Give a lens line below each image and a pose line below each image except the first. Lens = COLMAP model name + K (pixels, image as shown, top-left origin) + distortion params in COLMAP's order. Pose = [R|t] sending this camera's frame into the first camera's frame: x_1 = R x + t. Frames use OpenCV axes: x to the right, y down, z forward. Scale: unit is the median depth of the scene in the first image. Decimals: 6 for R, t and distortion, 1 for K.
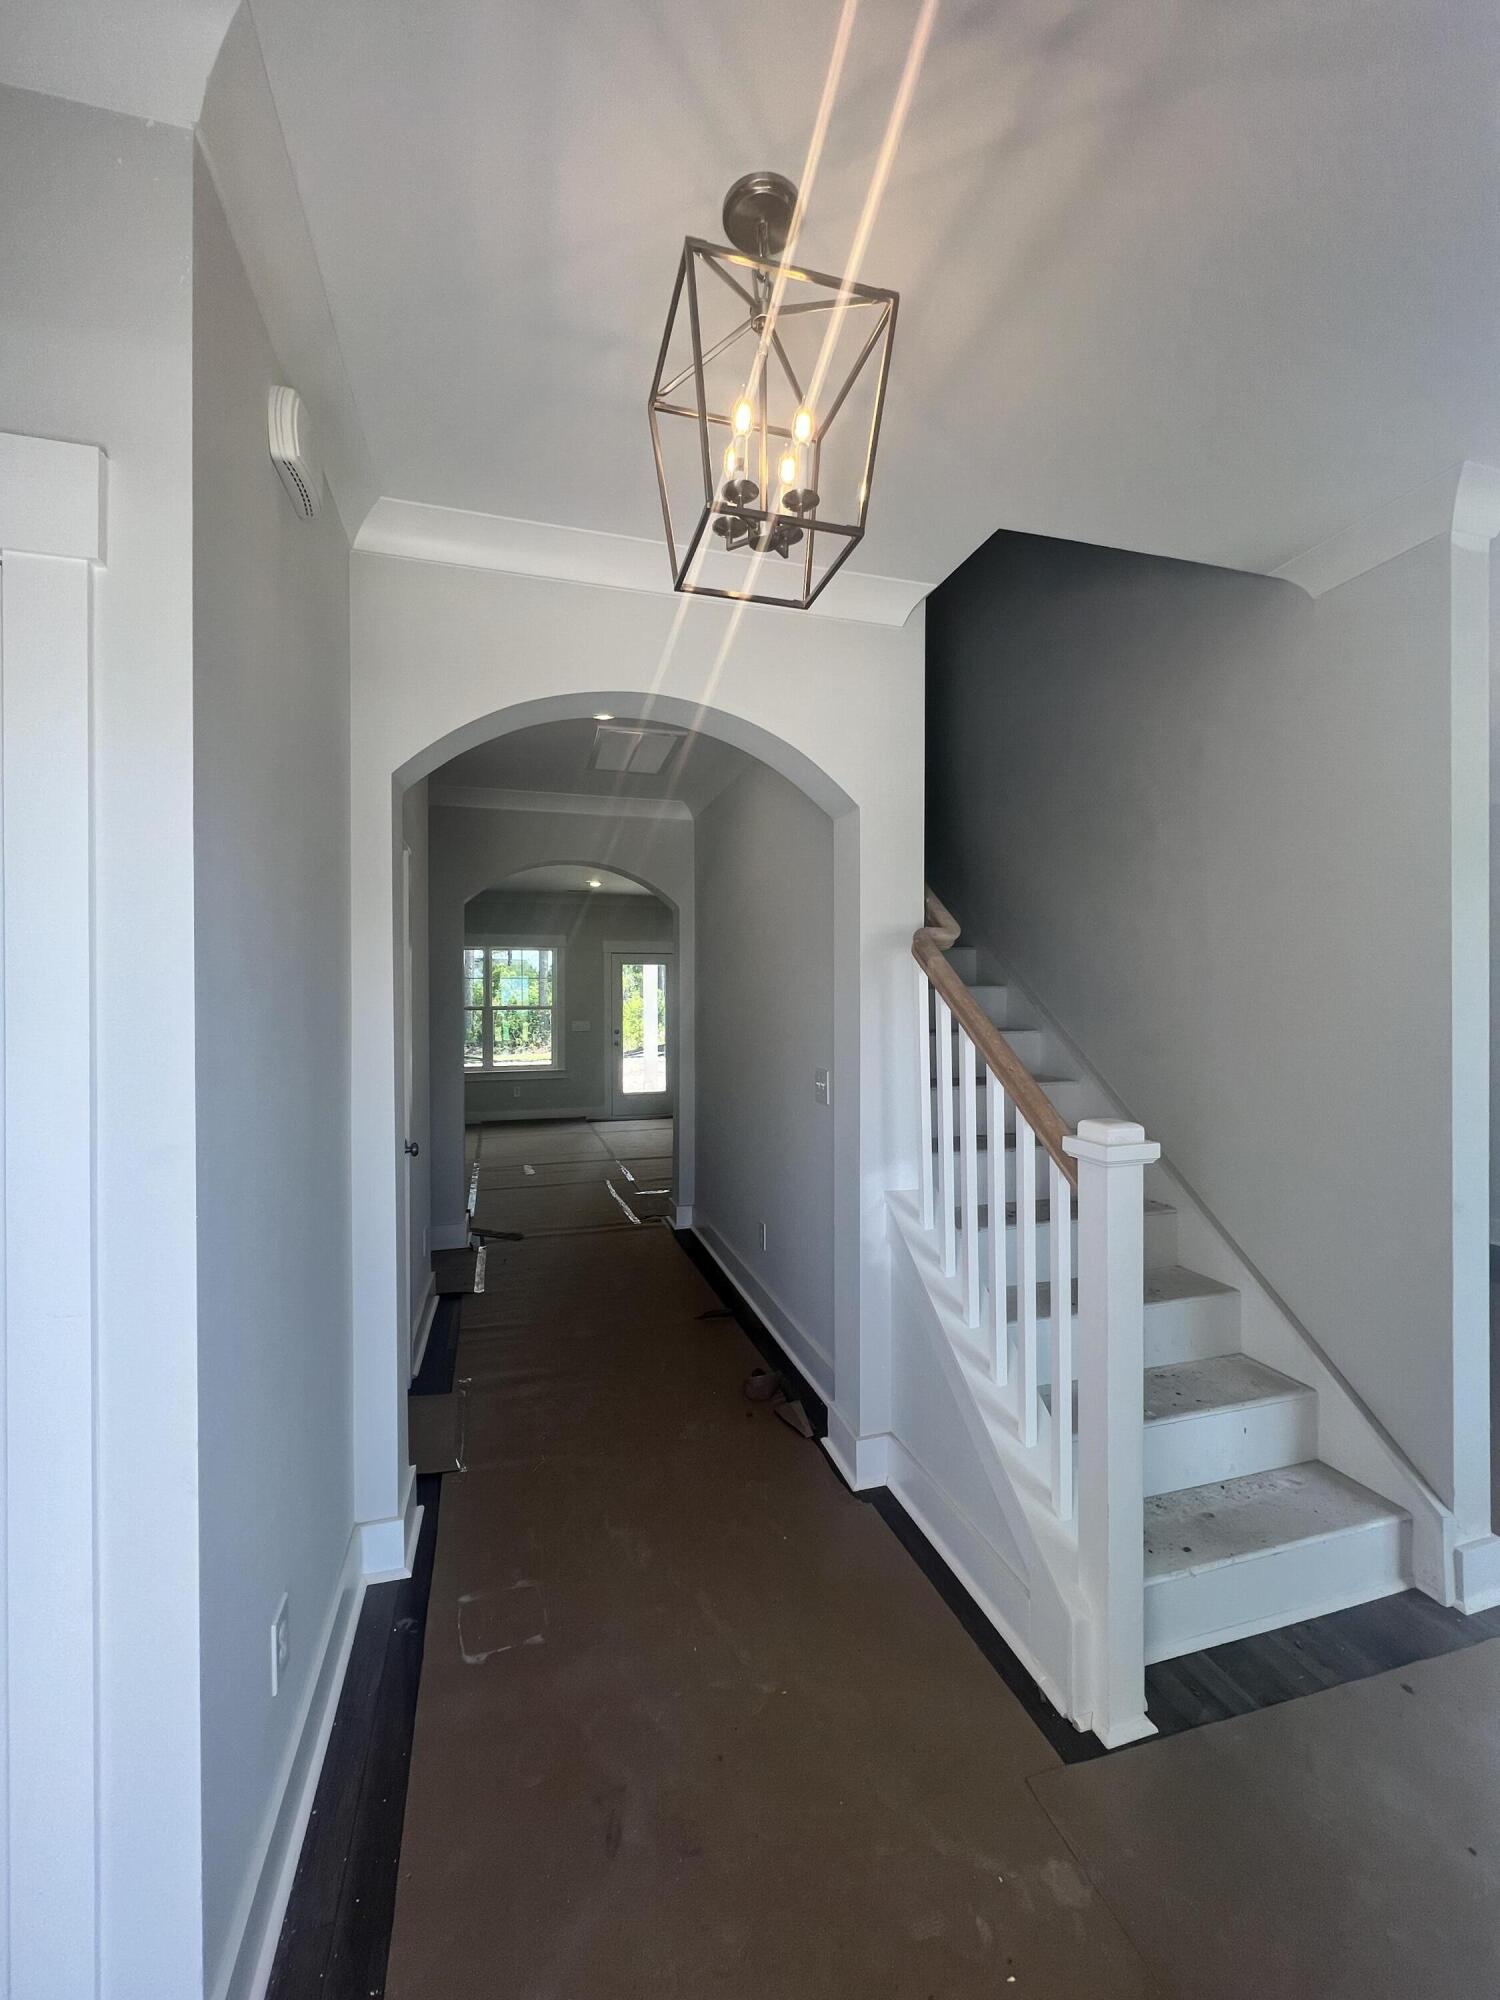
lens RADIAL K [[807.3, 0, 752.5], [0, 807.3, 999.5], [0, 0, 1]] dist [-0.004201, 0.000289]
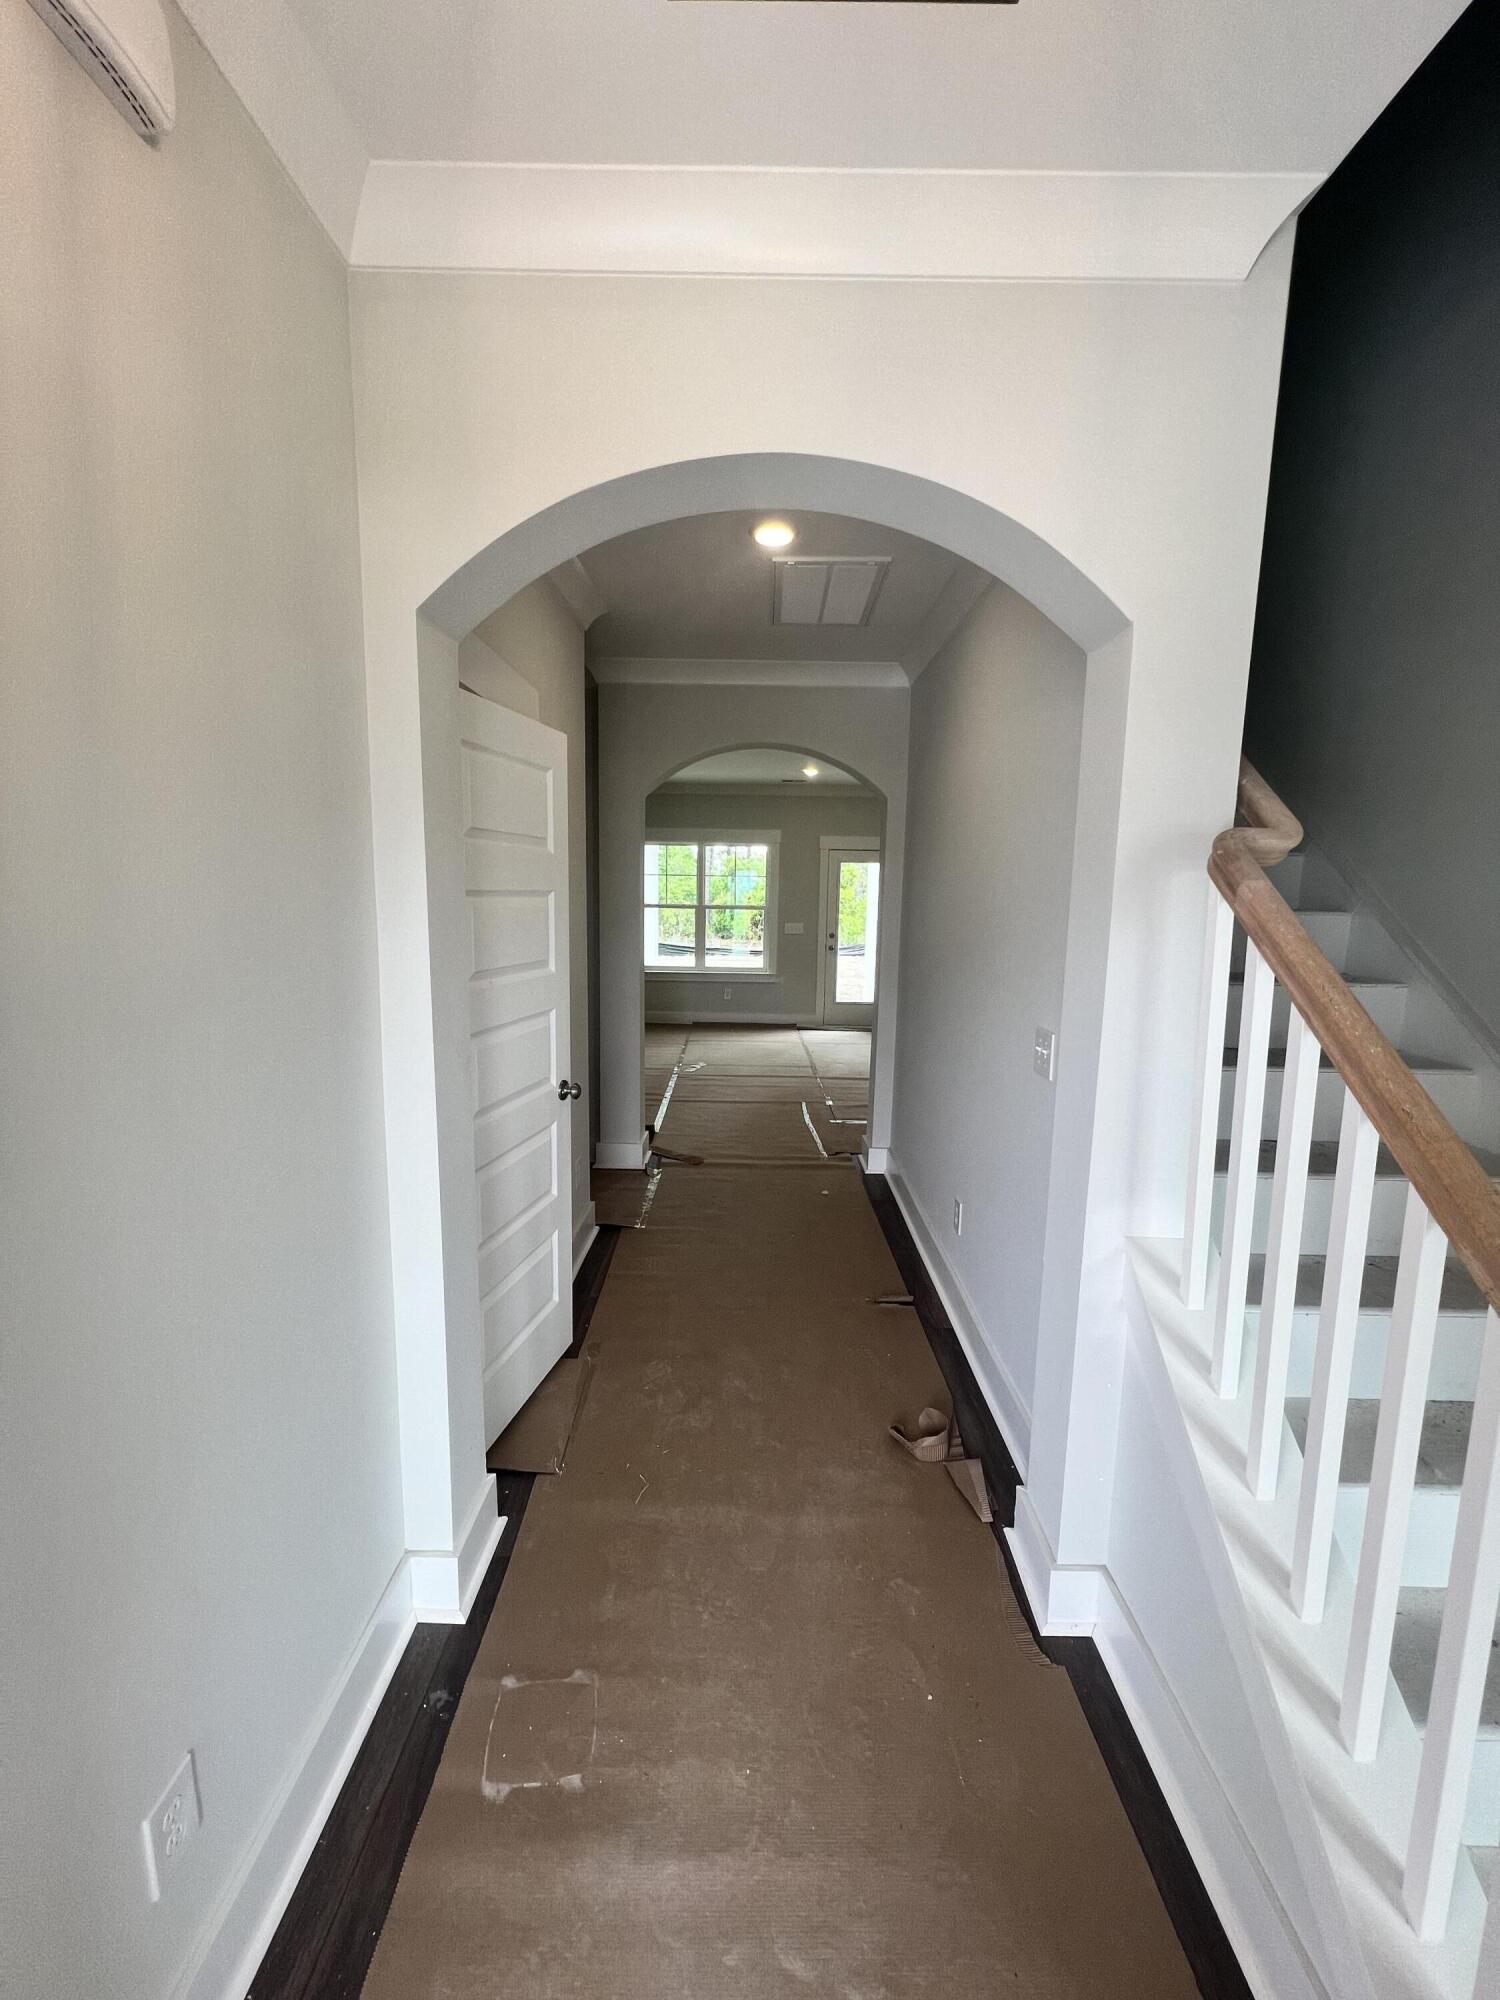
lens RADIAL K [[807.3, 0, 740.2], [0, 807.3, 1002.5], [0, 0, 1]] dist [-0.004201, 0.000289]
pose [[0.953070, 0.060238, -0.296698, 0.045257], [-0.019961, 0.990376, 0.136957, -0.033380], [0.302092, -0.124607, 0.945100, 0.288416]]
